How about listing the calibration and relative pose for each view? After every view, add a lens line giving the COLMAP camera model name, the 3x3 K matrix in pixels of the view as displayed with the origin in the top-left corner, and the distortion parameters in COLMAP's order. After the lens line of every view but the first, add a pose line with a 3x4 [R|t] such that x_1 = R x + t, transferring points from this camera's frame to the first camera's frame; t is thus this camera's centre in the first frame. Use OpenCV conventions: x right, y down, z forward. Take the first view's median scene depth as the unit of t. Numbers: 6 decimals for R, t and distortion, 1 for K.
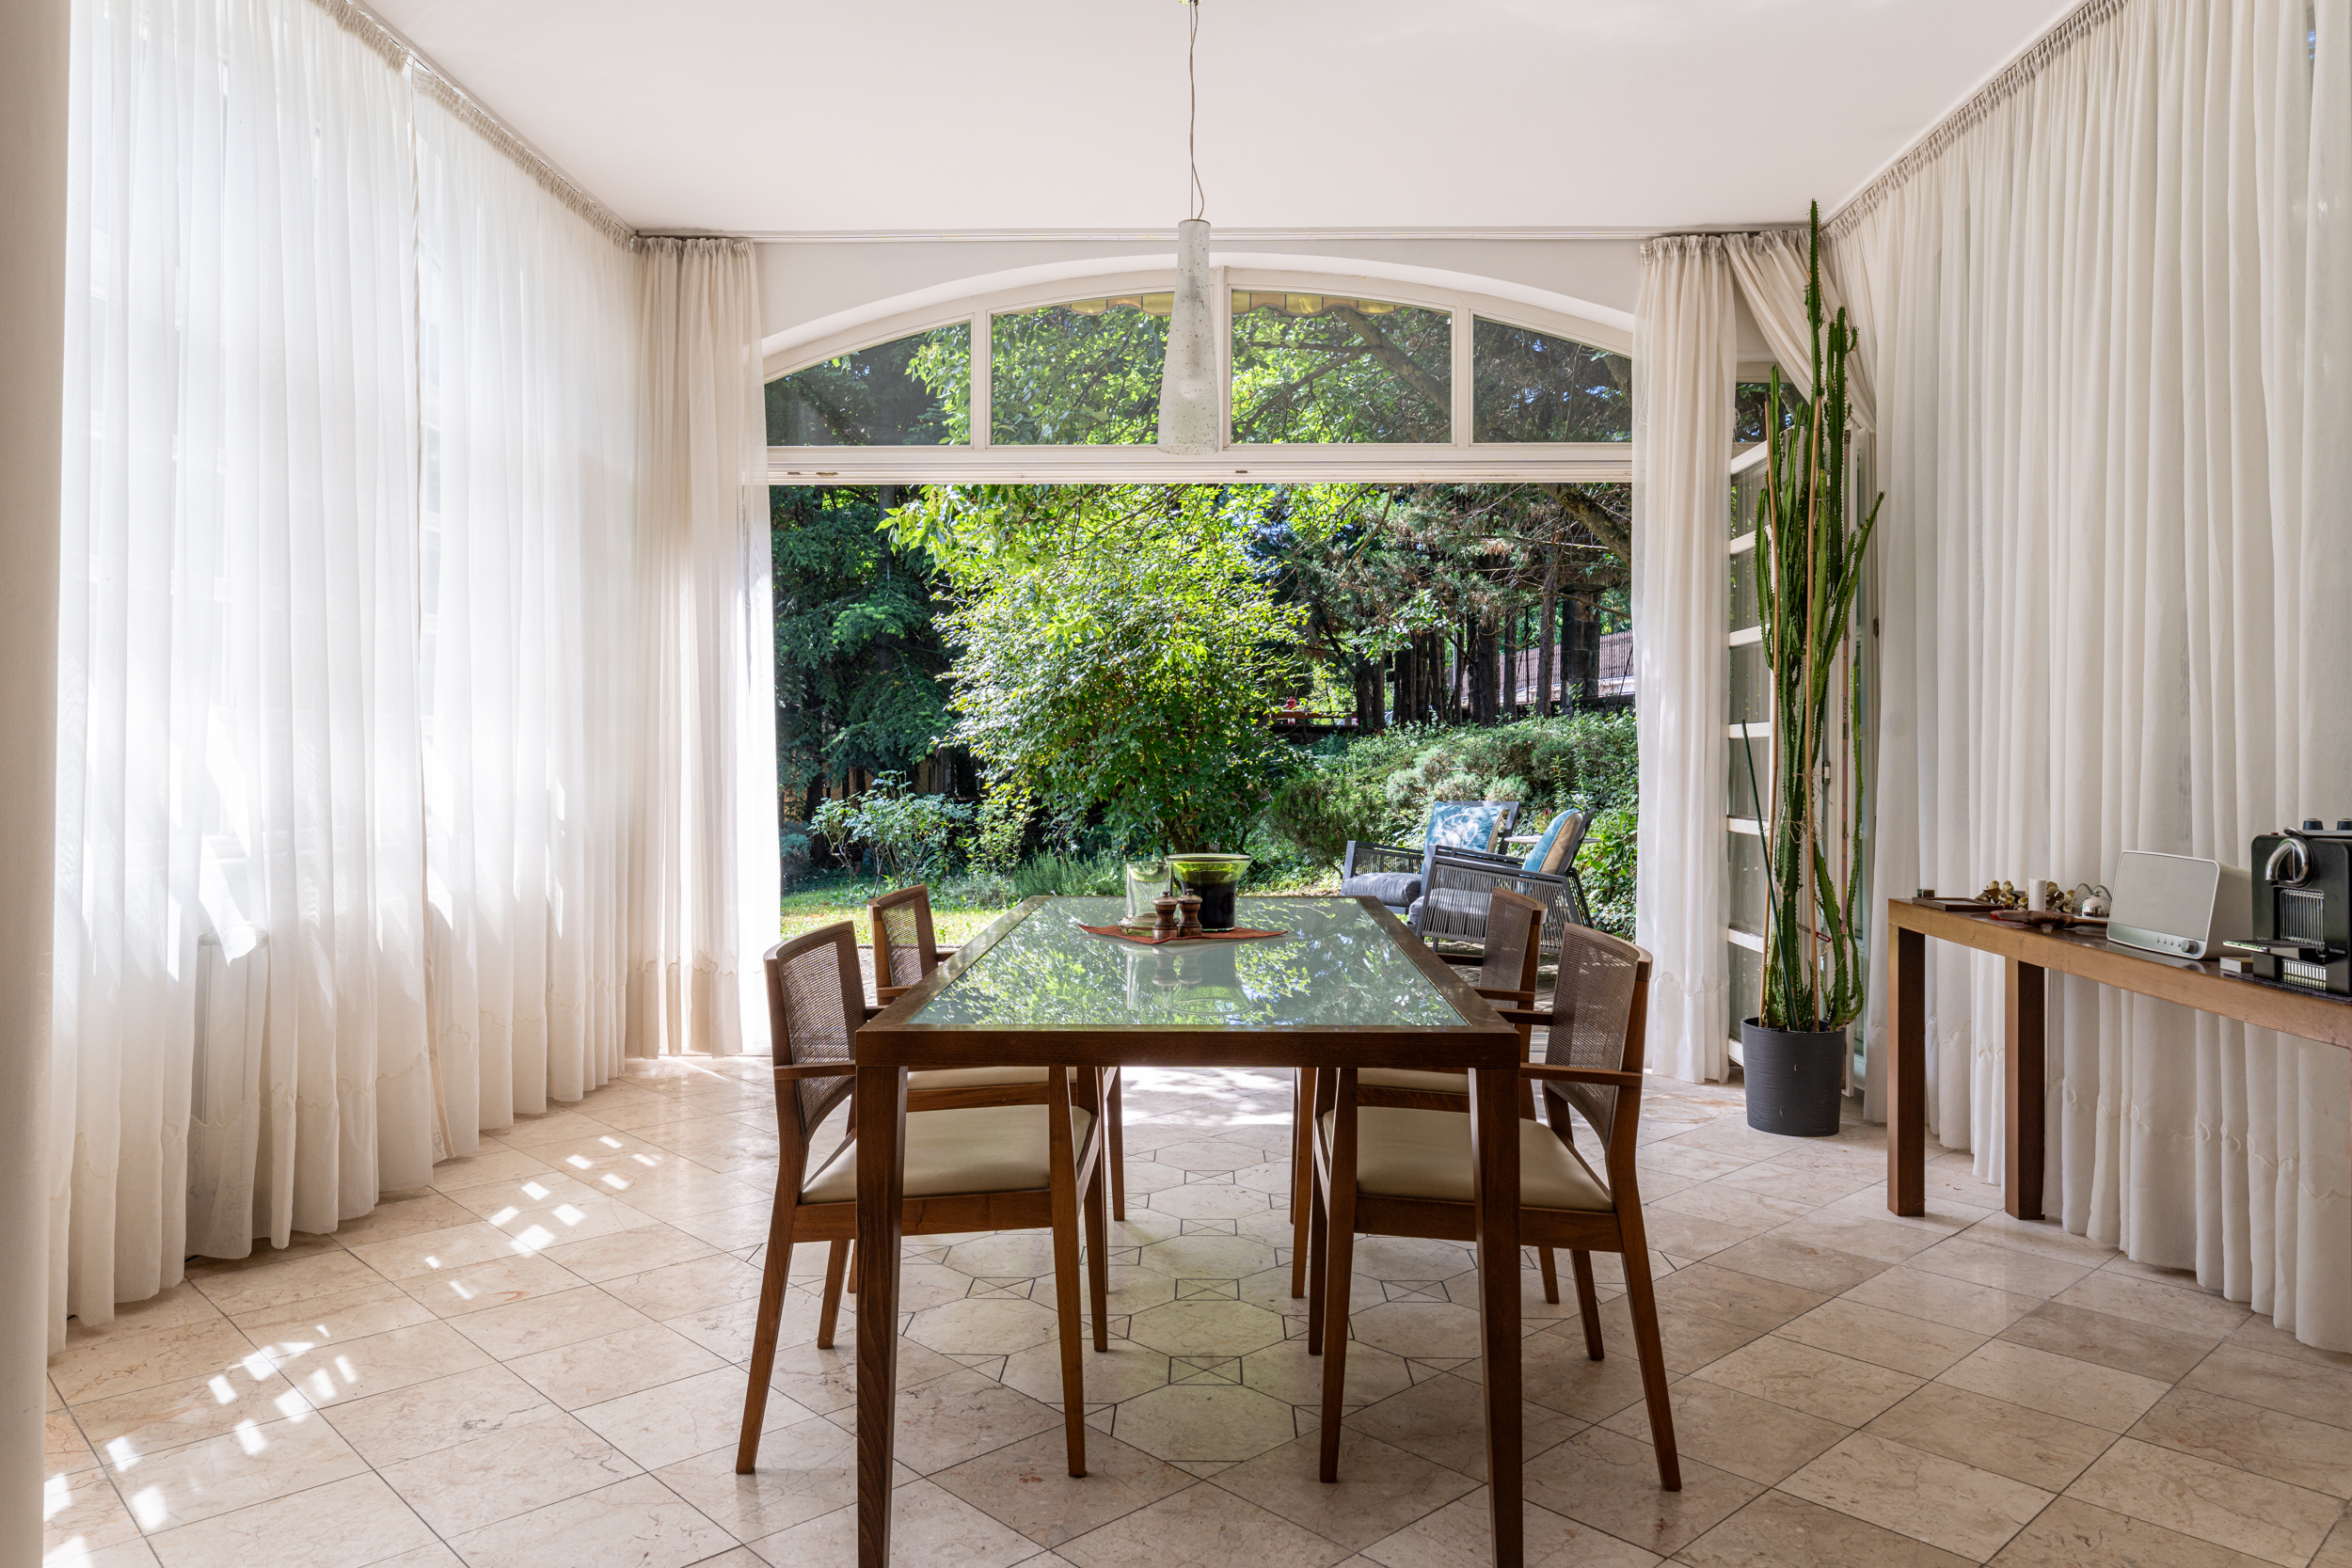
lens RADIAL K [[1579.5, 0, 1179.9], [0, 1579.5, 727.8], [0, 0, 1]] dist [0.001243, -0.002017]
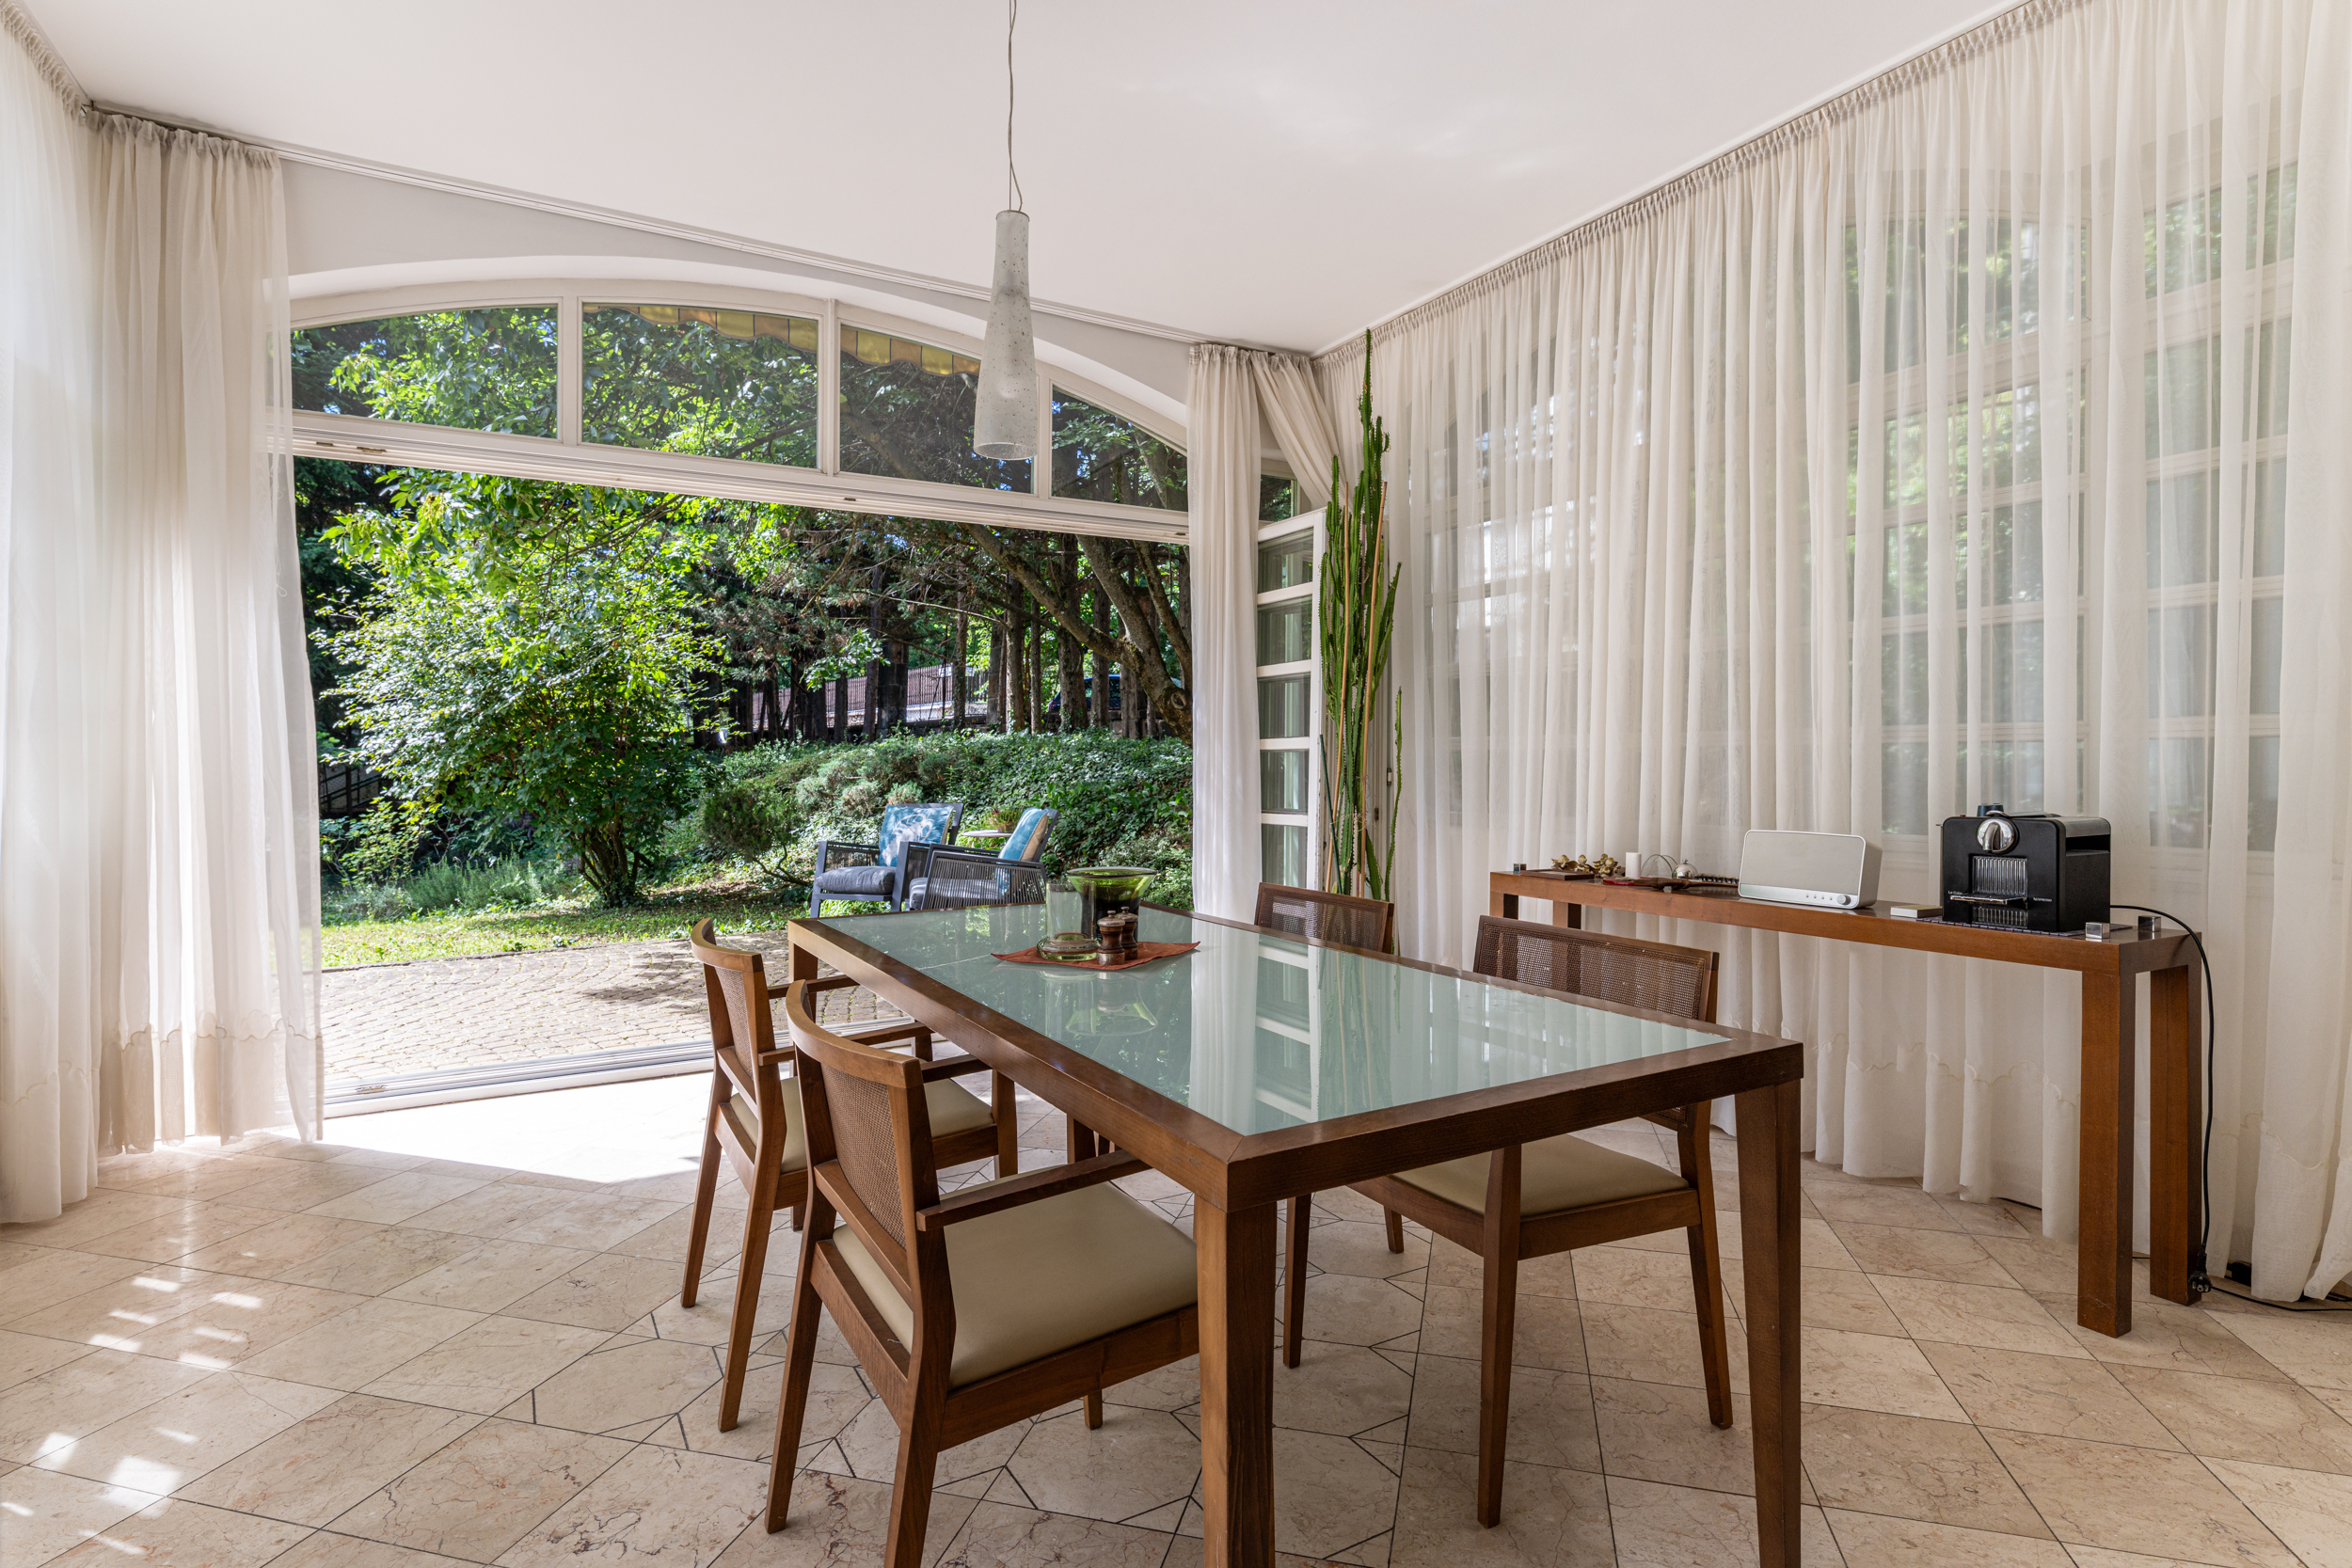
lens RADIAL K [[1167.7, 0, 1176.0], [0, 1167.7, 784.0], [0, 0, 1]] dist [0.002030, -0.000232]
pose [[0.855507, -0.016788, 0.517519, -0.358380], [-0.000011, 0.999474, 0.032441, 0.005733], [-0.517791, -0.027759, 0.855057, 0.416356]]
